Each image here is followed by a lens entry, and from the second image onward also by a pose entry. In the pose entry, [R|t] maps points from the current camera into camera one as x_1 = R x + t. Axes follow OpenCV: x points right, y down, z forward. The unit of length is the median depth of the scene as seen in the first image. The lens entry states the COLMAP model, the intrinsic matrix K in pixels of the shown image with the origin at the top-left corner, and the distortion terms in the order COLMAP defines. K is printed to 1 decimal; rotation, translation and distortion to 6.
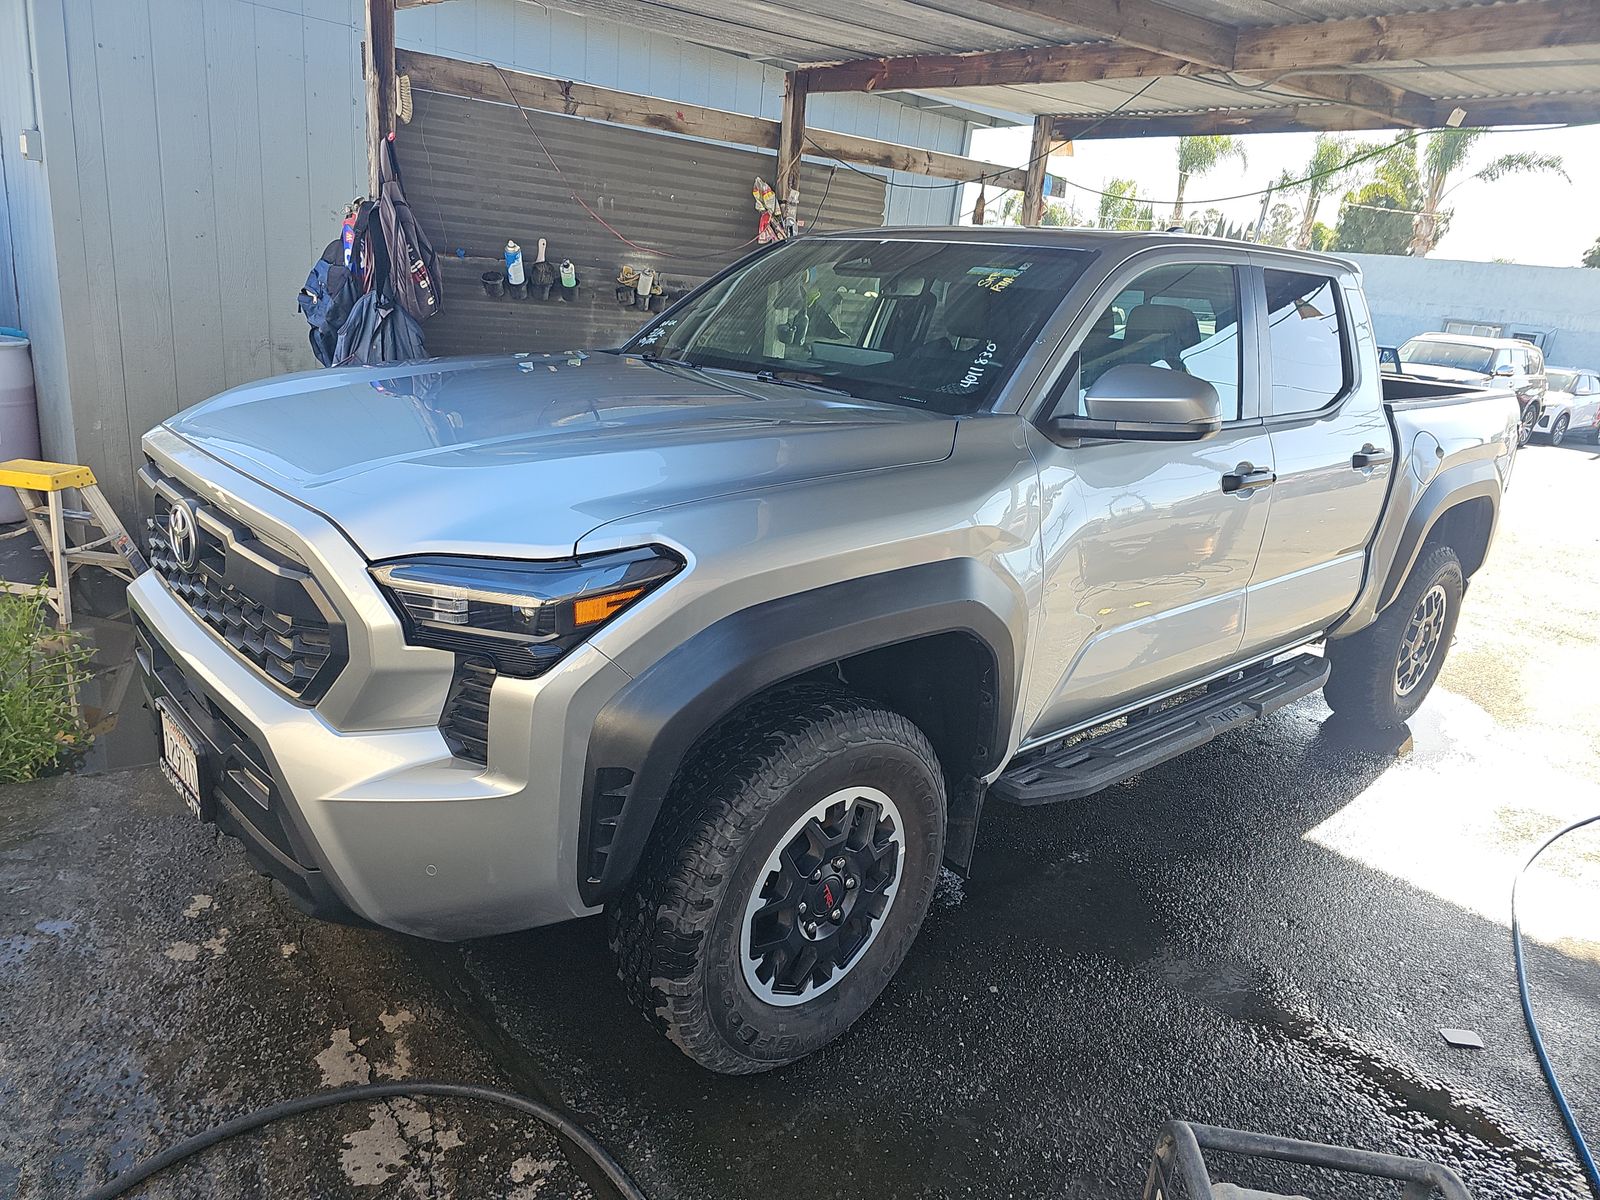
lens RADIAL K [[1044.8, 0, 800.0], [0, 1044.8, 600.0], [0, 0, 1]] dist [0.051358, 0.000894]
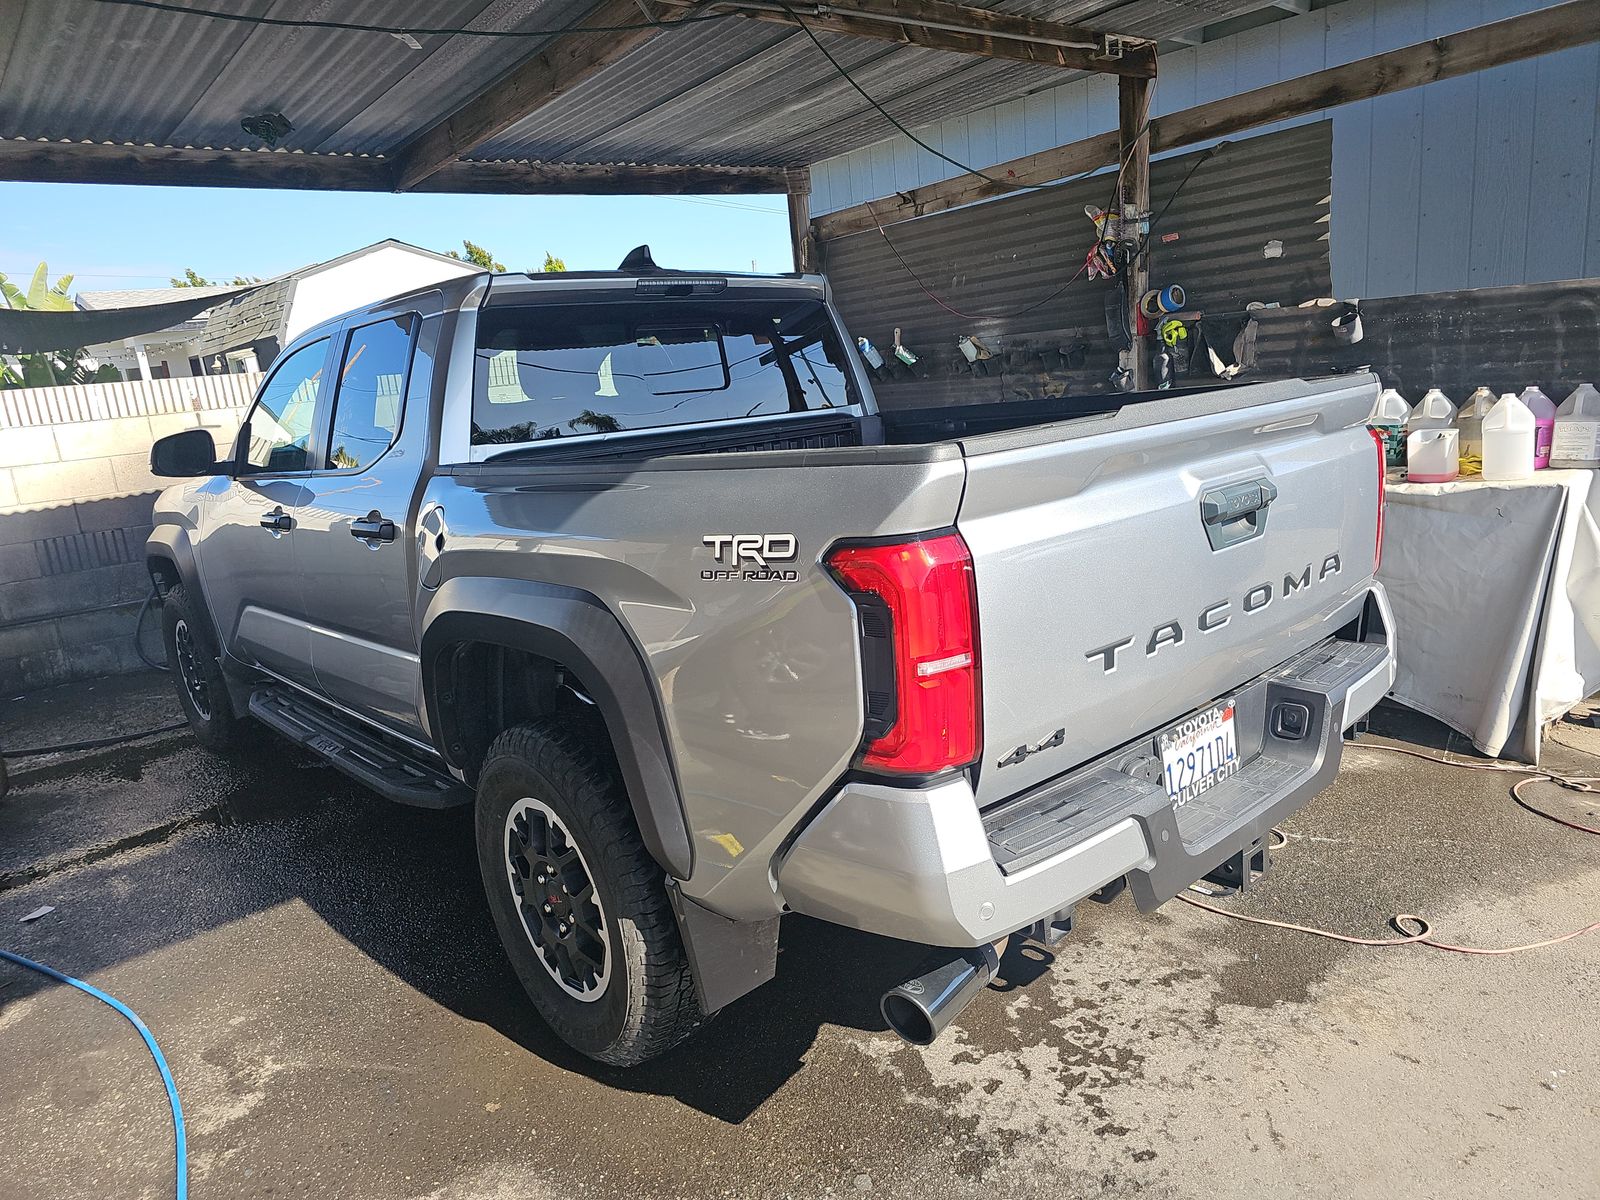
lens RADIAL K [[1057.6, 0, 824.9], [0, 1057.6, 600.1], [0, 0, 1]] dist [0.055173, -0.047164]
pose [[0.056138, 0.123189, -0.990794, 0.937183], [-0.182830, 0.976847, 0.111096, -0.163268], [0.981540, 0.174910, 0.077361, 0.870482]]
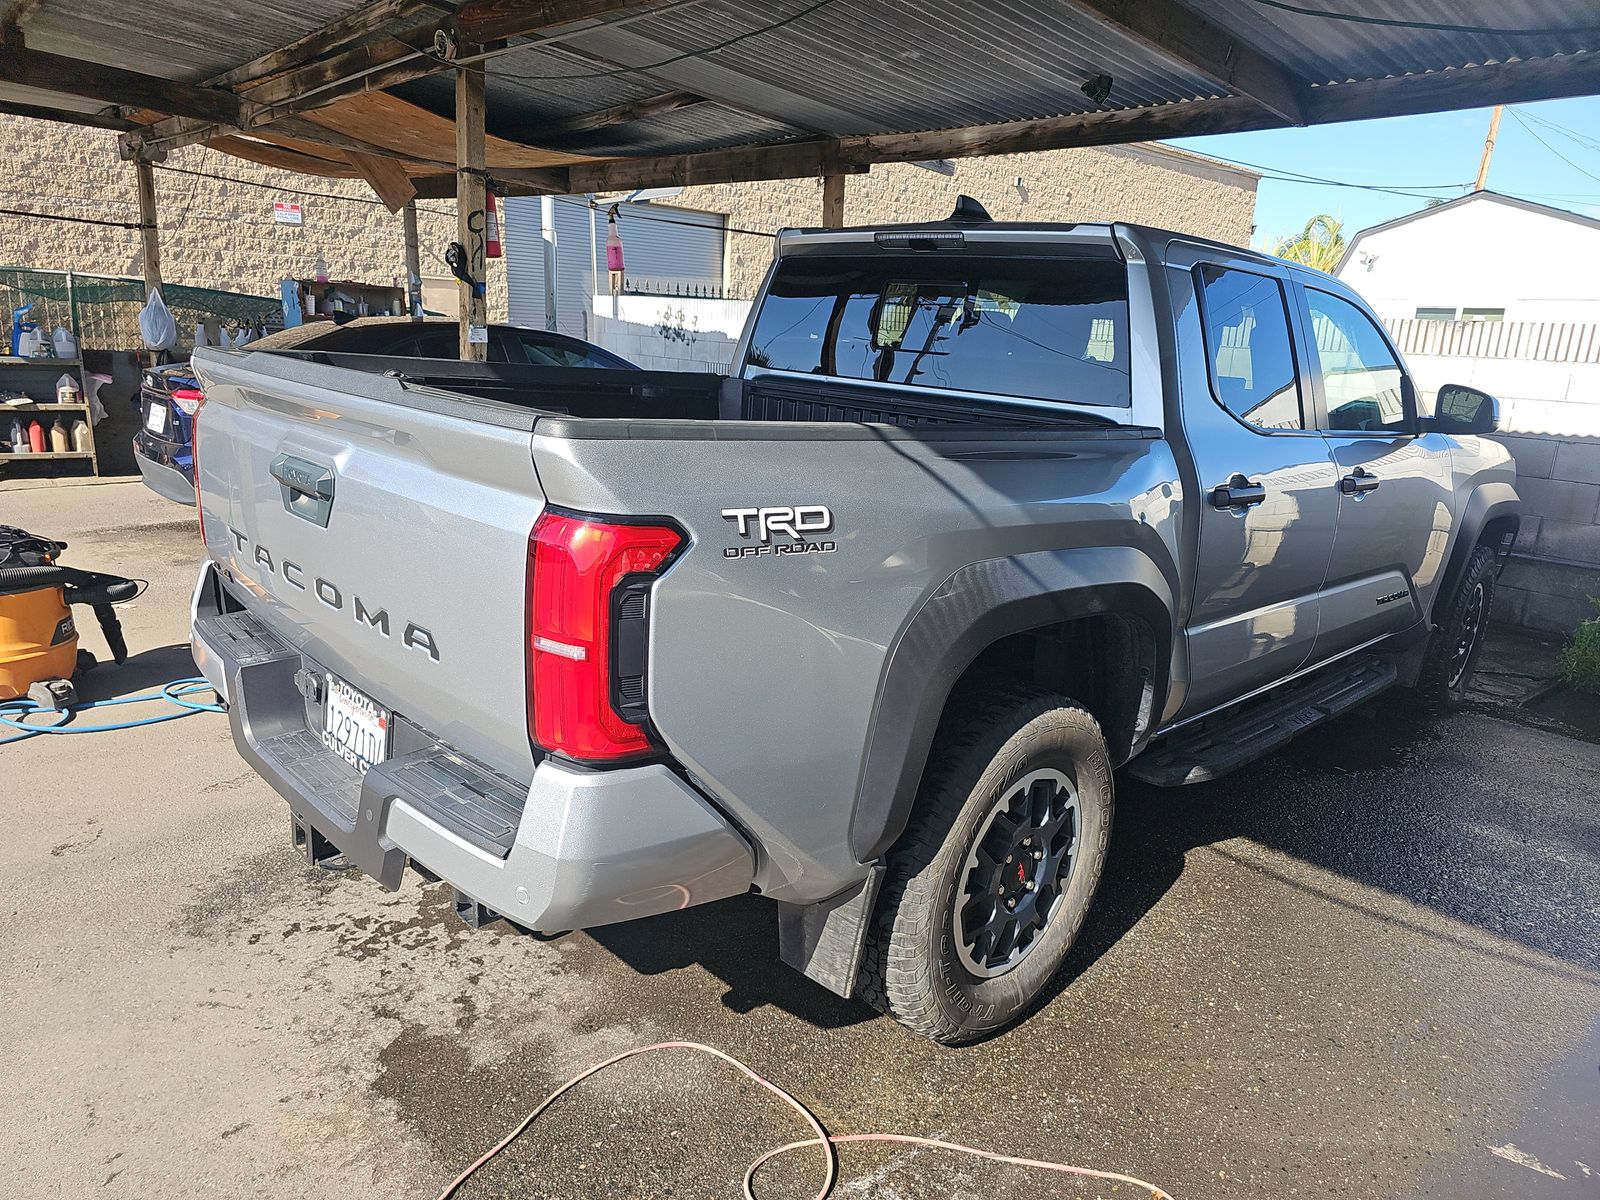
lens RADIAL K [[1071.3, 0, 800.0], [0, 1071.3, 600.0], [0, 0, 1]] dist [0.042001, -0.039239]
pose [[-0.983809, -0.118923, -0.134076, 0.416160], [-0.170298, 0.853404, 0.492646, -0.371249], [0.055834, 0.507502, -0.859839, 1.420197]]
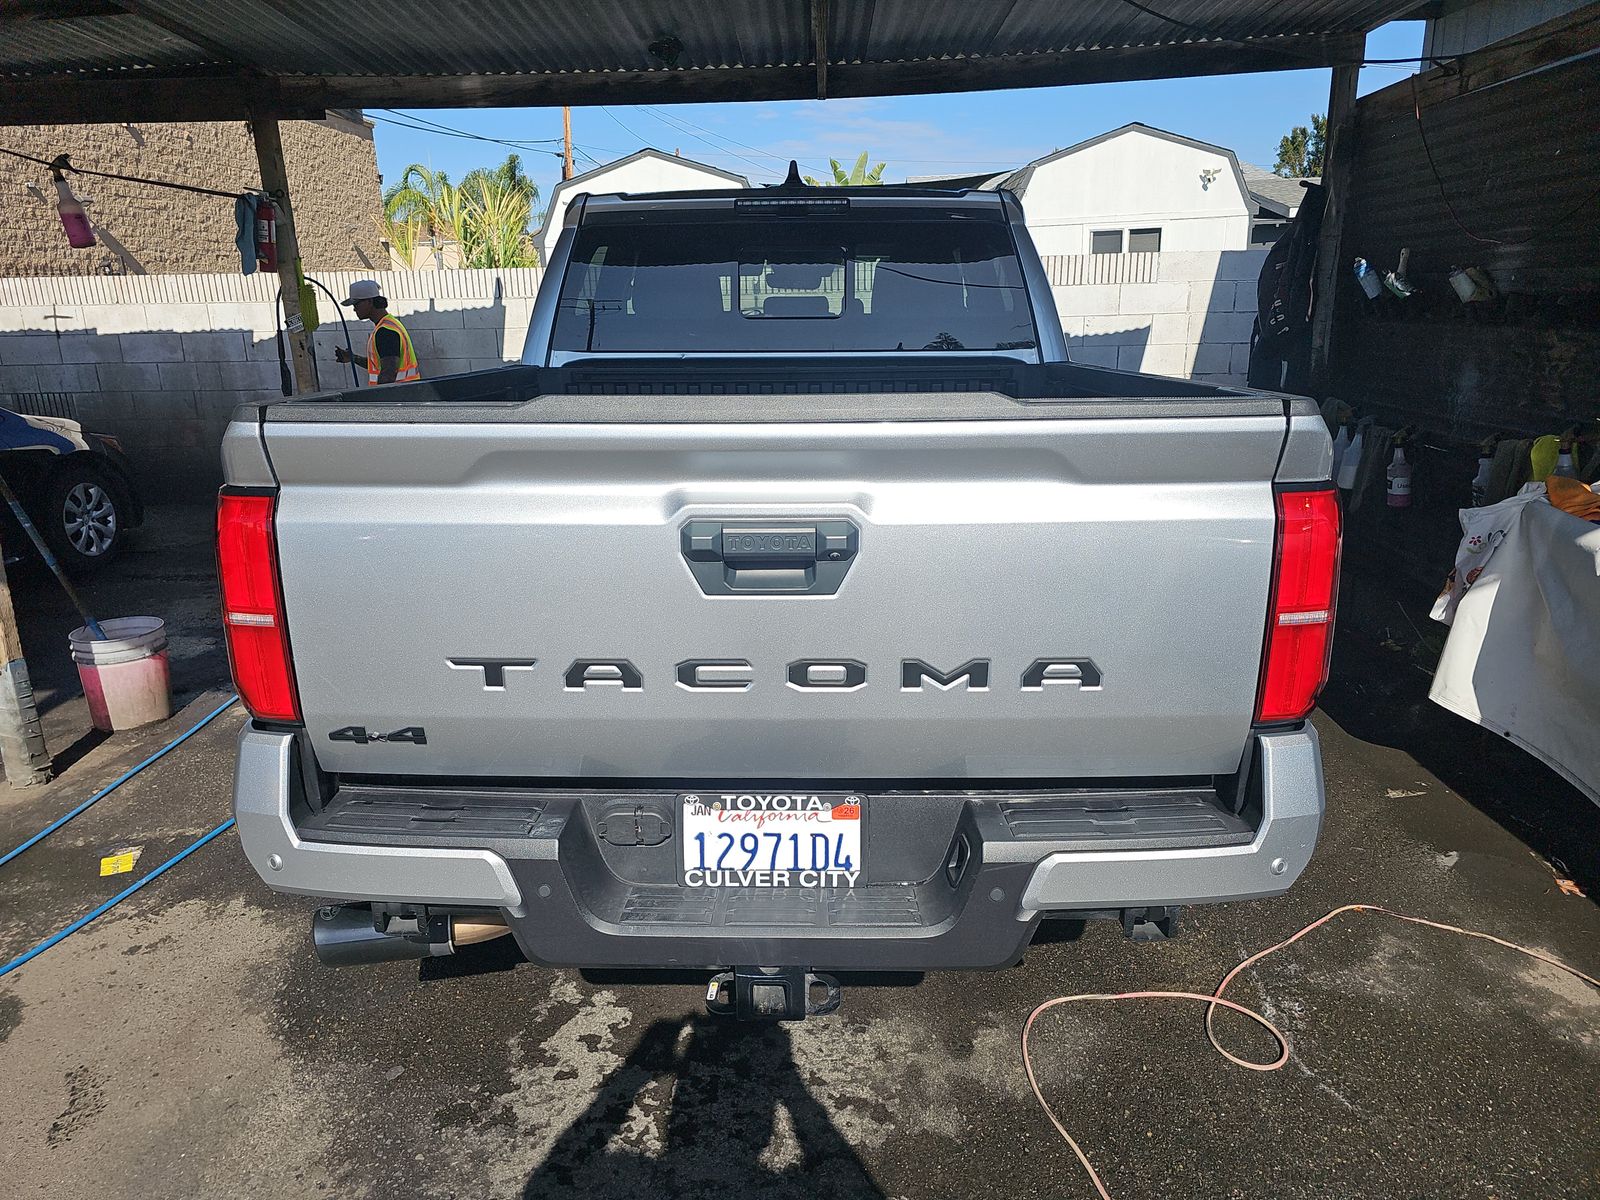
lens RADIAL K [[1070.1, 0, 795.1], [0, 1070.1, 588.5], [0, 0, 1]] dist [0.048446, -0.044243]
pose [[-0.638994, 0.123959, -0.759158, 0.776034], [-0.252099, 0.898672, 0.358935, -0.282143], [0.726727, 0.420740, -0.542996, 1.222083]]
